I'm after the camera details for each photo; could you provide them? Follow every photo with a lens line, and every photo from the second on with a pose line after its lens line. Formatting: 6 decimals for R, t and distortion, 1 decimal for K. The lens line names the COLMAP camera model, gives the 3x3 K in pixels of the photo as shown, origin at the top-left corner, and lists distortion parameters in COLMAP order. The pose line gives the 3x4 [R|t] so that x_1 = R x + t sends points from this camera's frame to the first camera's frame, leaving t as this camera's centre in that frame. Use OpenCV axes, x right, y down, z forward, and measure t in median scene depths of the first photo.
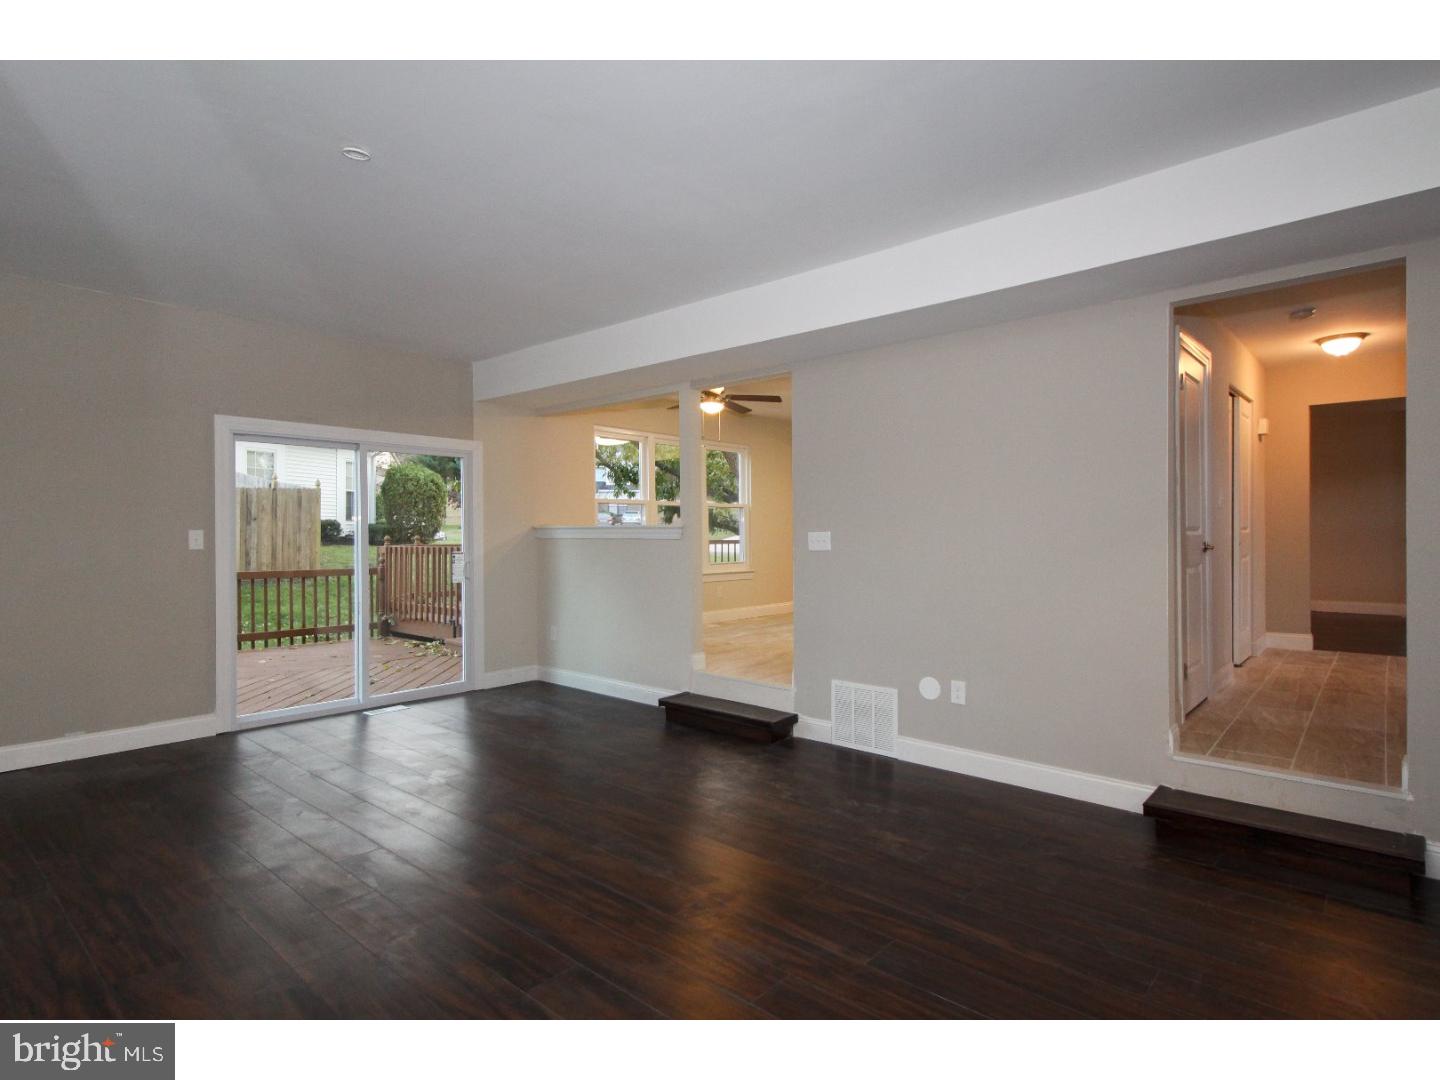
lens RADIAL K [[756.4, 0, 712.3], [0, 756.4, 531.3], [0, 0, 1]] dist [0.021193, -0.001244]
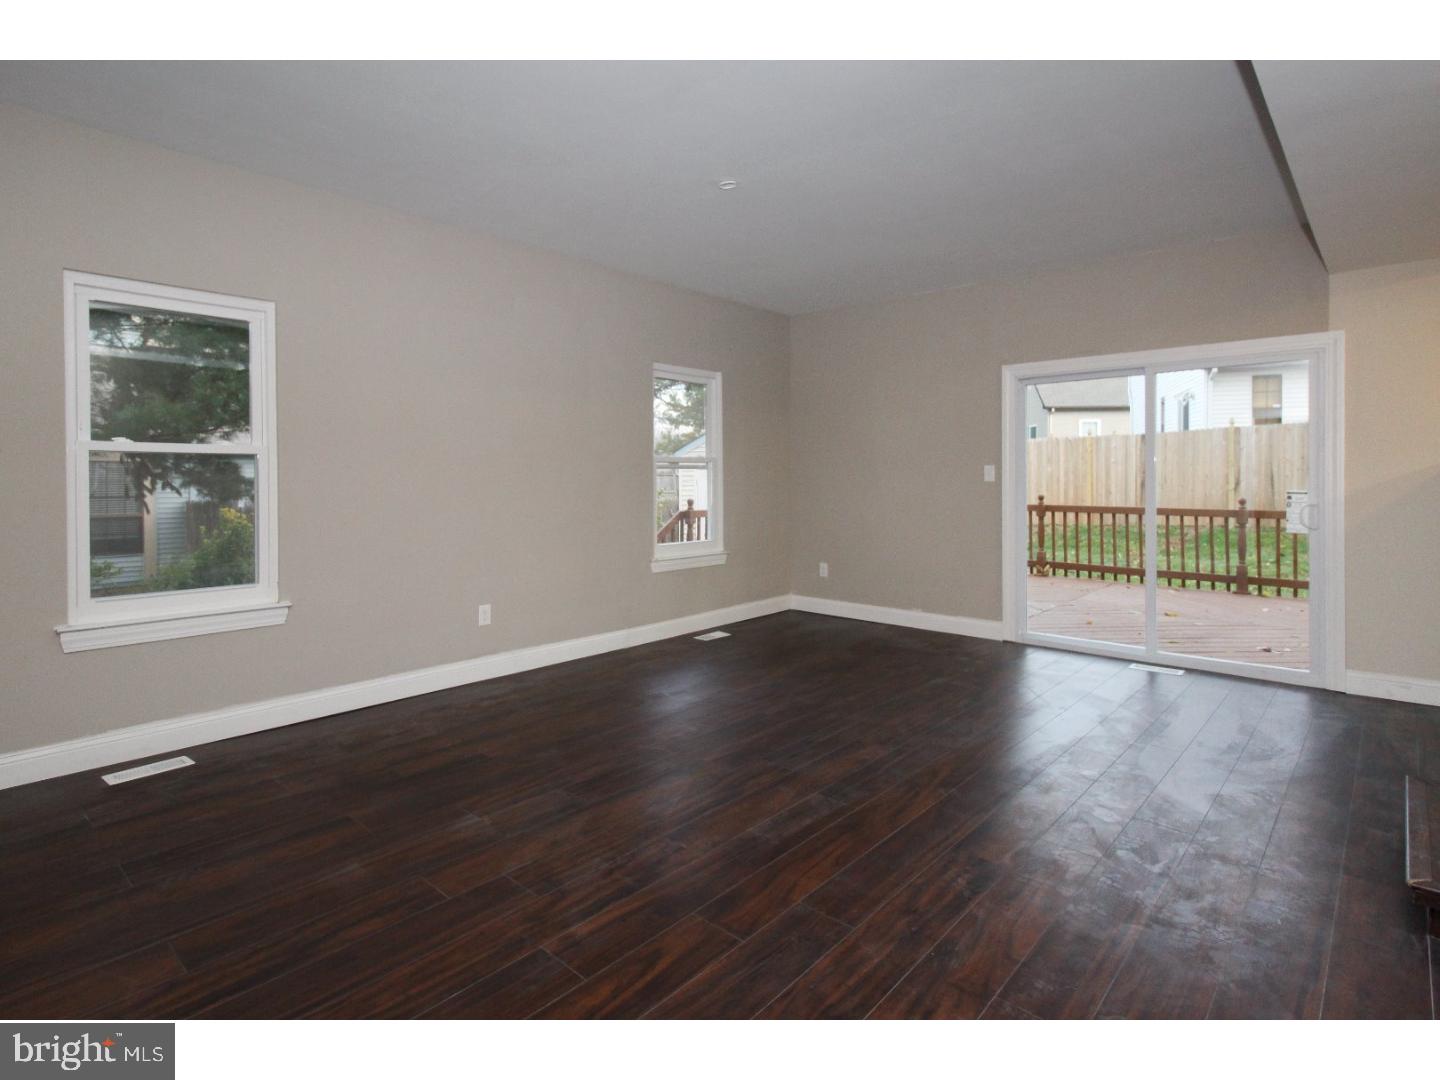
lens RADIAL K [[756.4, 0, 747.9], [0, 756.4, 552.0], [0, 0, 1]] dist [0.021193, -0.001244]
pose [[0.007090, 0.102834, -0.994673, 0.445785], [0.006424, 0.994673, 0.102879, 0.005147], [0.999954, -0.007120, 0.006391, 0.527874]]
